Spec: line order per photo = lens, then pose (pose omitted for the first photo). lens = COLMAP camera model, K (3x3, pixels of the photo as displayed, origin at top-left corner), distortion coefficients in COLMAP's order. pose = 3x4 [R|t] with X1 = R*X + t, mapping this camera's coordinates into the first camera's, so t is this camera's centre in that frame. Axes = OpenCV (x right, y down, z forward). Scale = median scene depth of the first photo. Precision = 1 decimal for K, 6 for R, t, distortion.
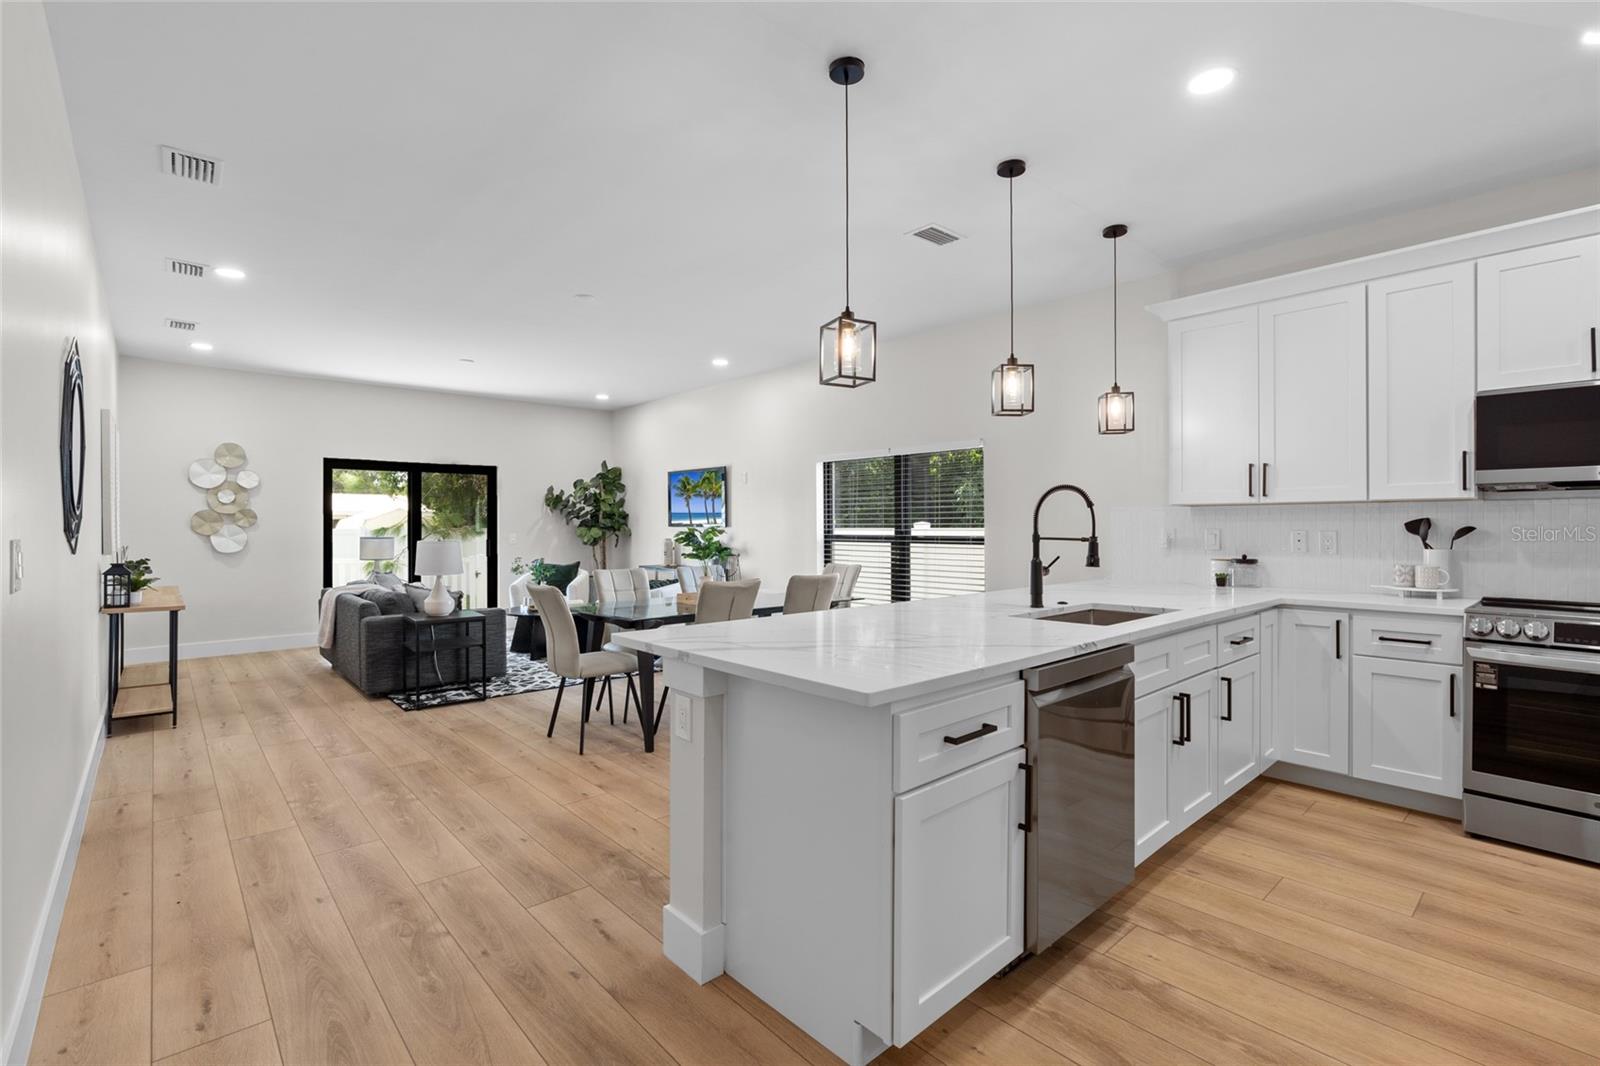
lens RADIAL K [[723.7, 0, 795.6], [0, 723.7, 523.5], [0, 0, 1]] dist [-0.006512, 0.000368]
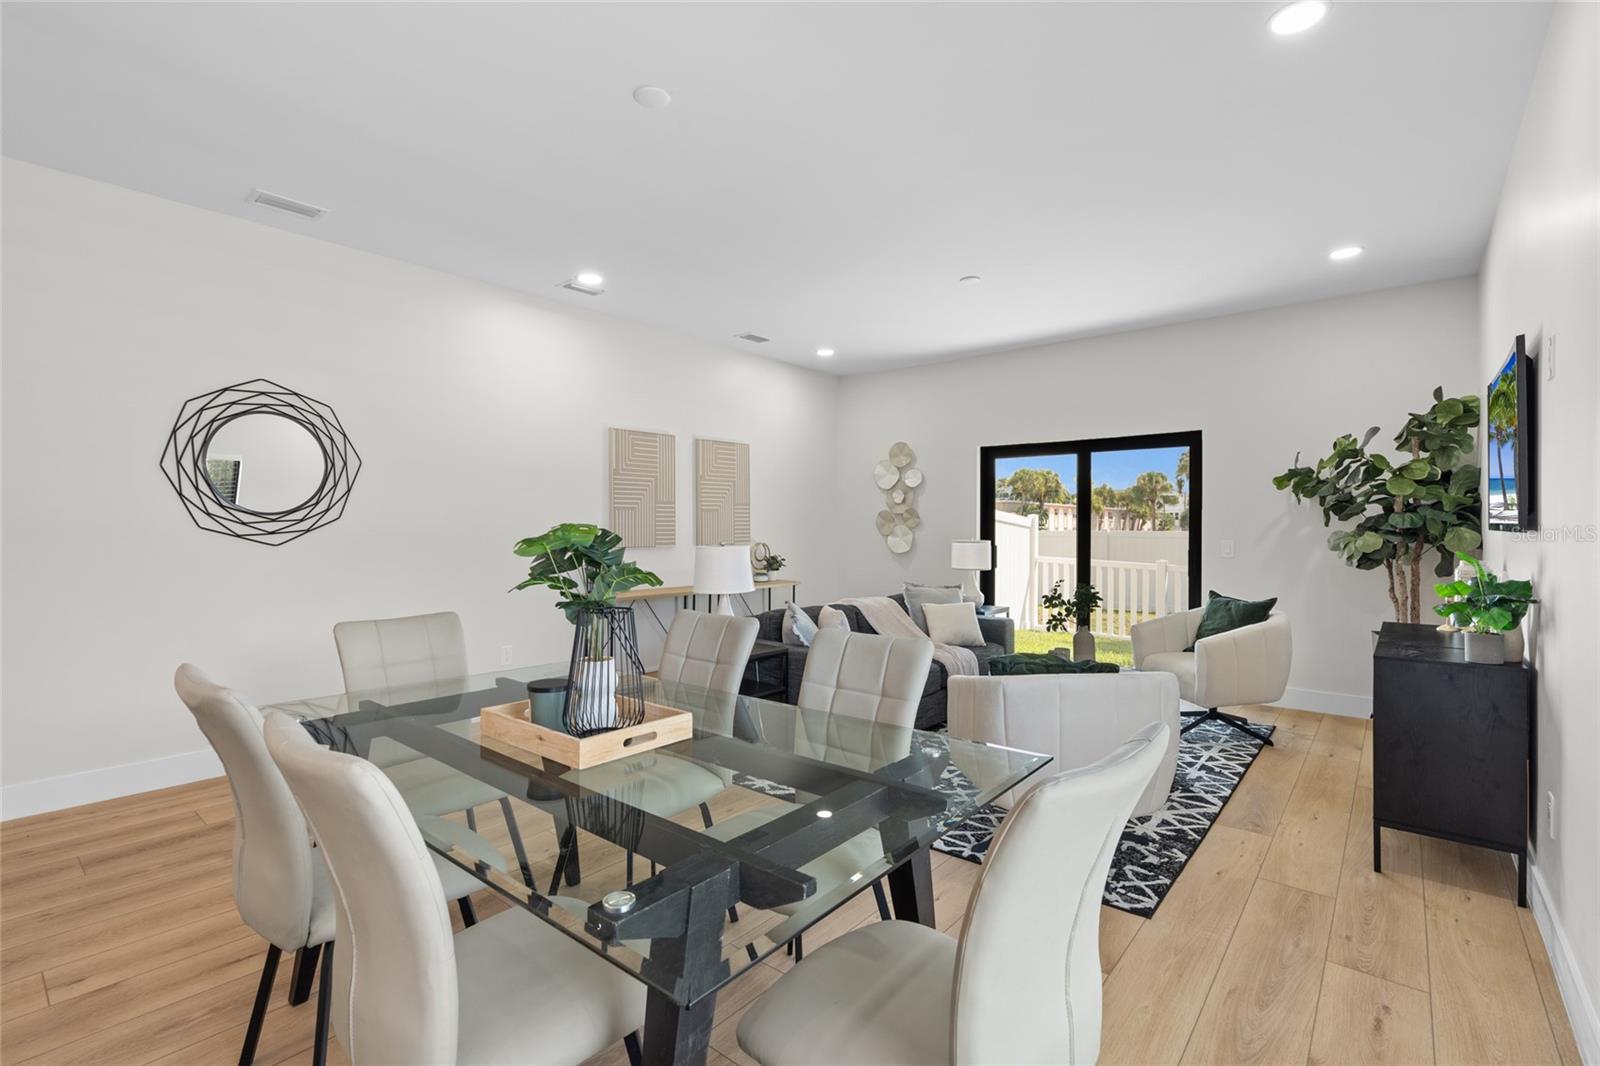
lens RADIAL K [[719.1, 0, 799.3], [0, 719.1, 531.0], [0, 0, 1]] dist [-0.004192, 0.000063]
pose [[0.149206, 0.008198, -0.988772, 0.182123], [-0.001073, 0.999966, 0.008129, 0.002410], [0.988805, -0.000152, 0.149210, 0.746340]]
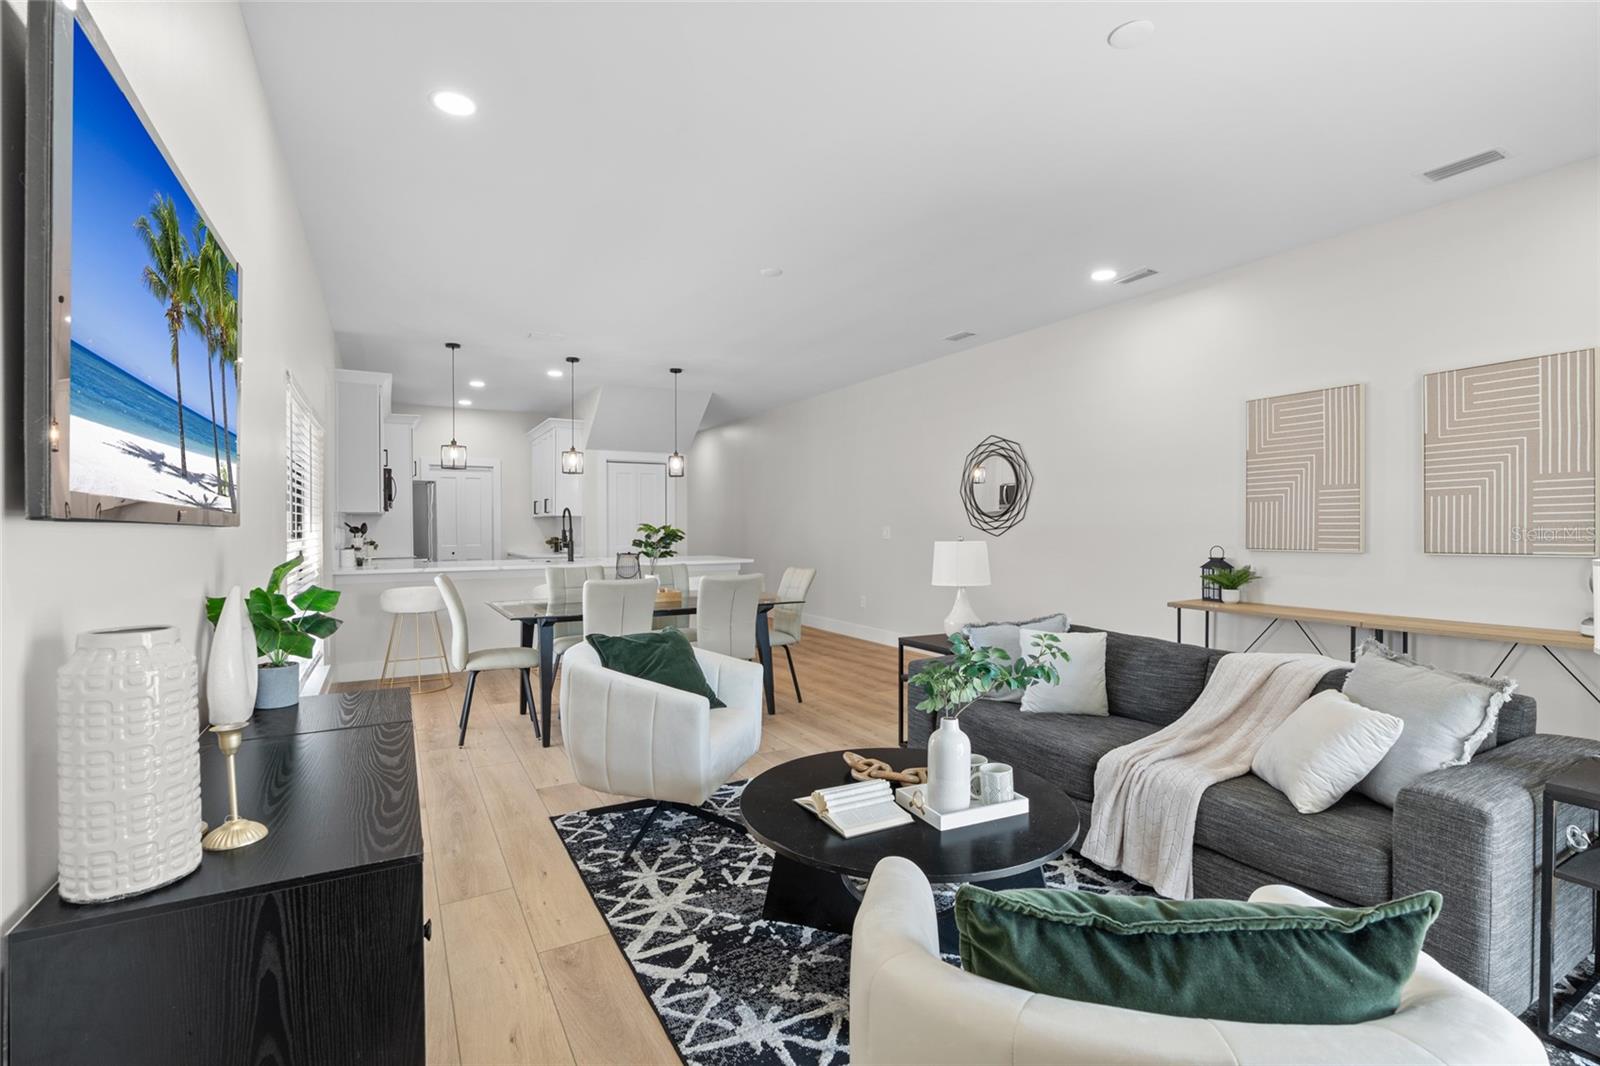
lens RADIAL K [[726.4, 0, 802.0], [0, 726.4, 528.2], [0, 0, 1]] dist [-0.005616, 0.000131]
pose [[-0.979212, 0.004366, 0.202791, -0.372682], [0.004423, 0.999990, -0.000170, 0.007736], [-0.202789, 0.000730, -0.979222, 1.370981]]
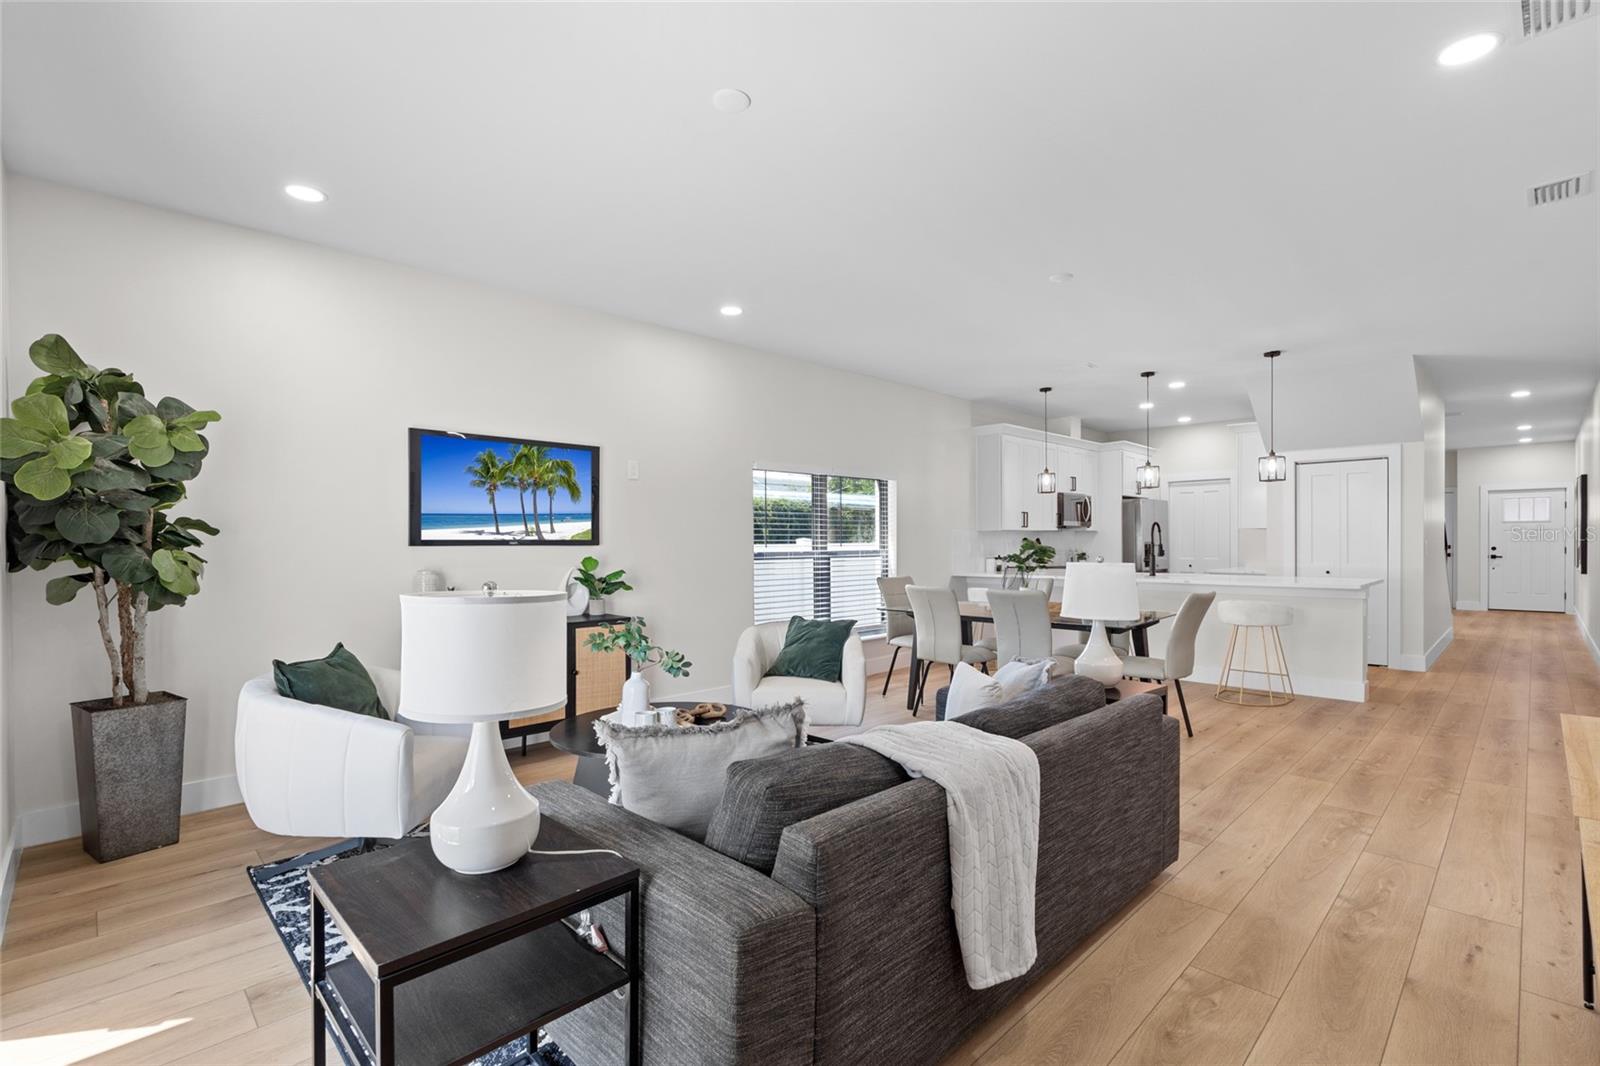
lens RADIAL K [[726.5, 0, 827.6], [0, 726.5, 543.8], [0, 0, 1]] dist [0.000028, 0.000310]
pose [[-0.072482, 0.001265, 0.997369, -0.823616], [0.004586, 0.999989, -0.000935, 0.006653], [-0.997359, 0.004506, -0.072487, 0.967856]]
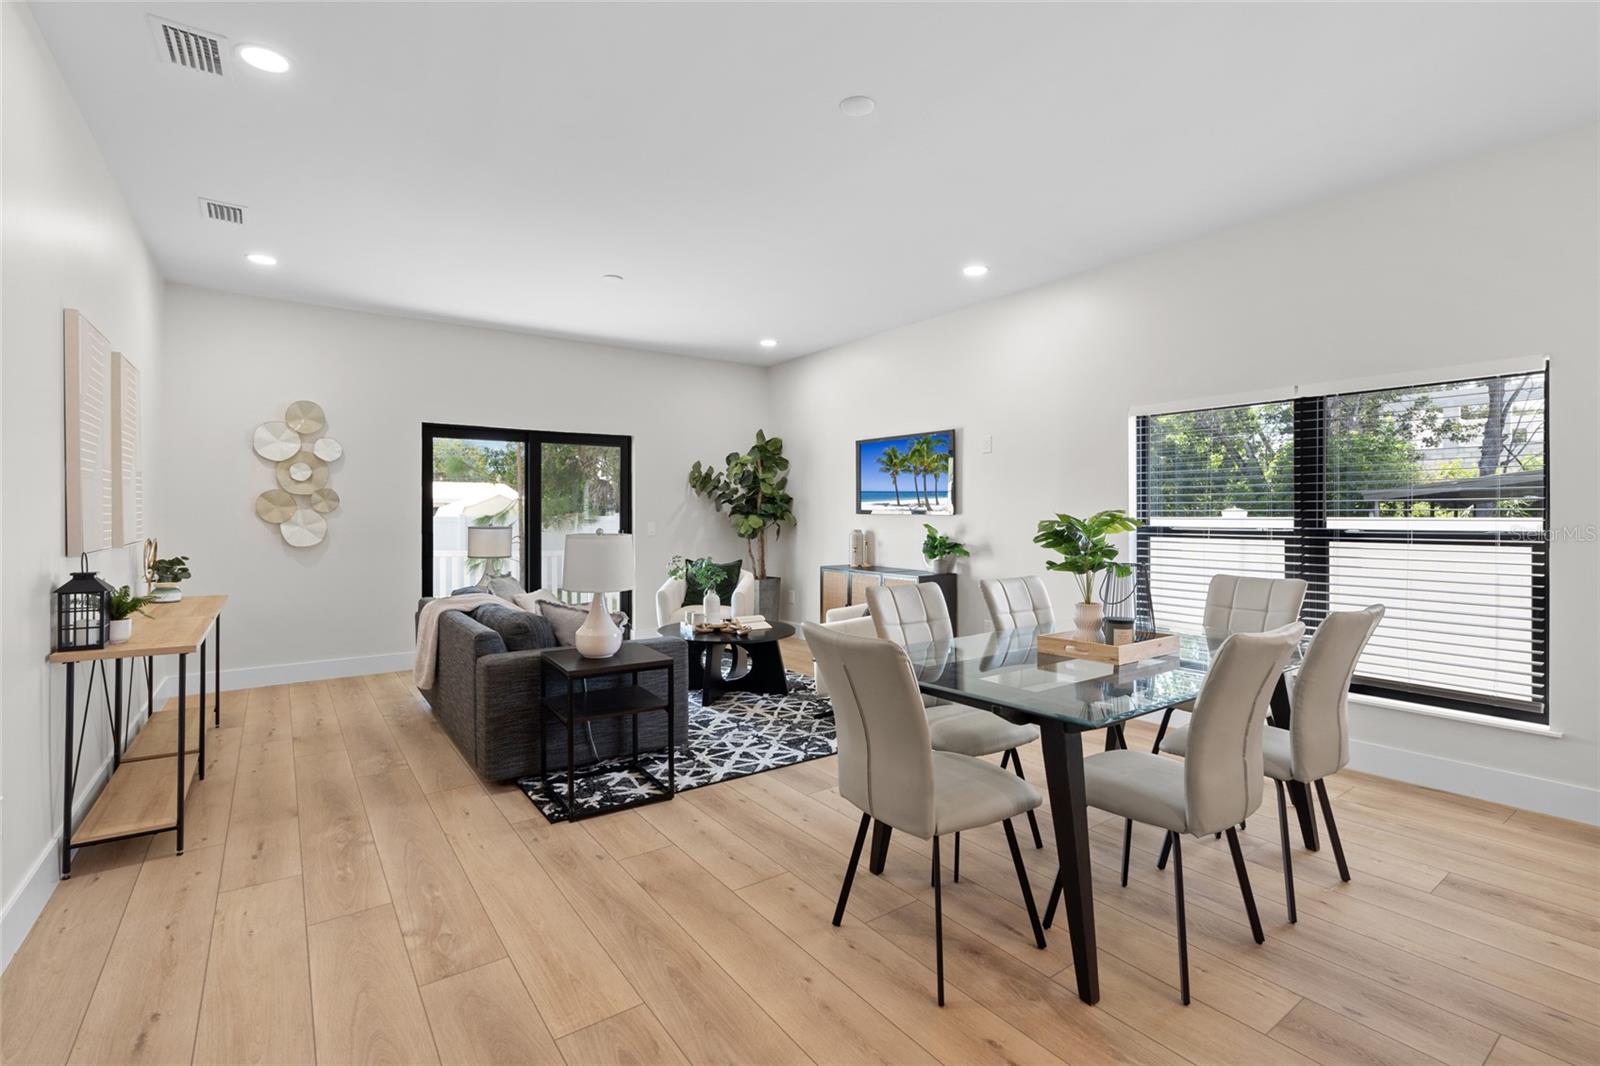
lens RADIAL K [[730.3, 0, 796.1], [0, 730.3, 515.5], [0, 0, 1]] dist [-0.006216, -0.000143]
pose [[0.994297, 0.003043, -0.106603, -0.201041], [-0.002602, 0.999988, 0.004267, 0.003640], [0.106615, -0.003965, 0.994292, 0.310090]]
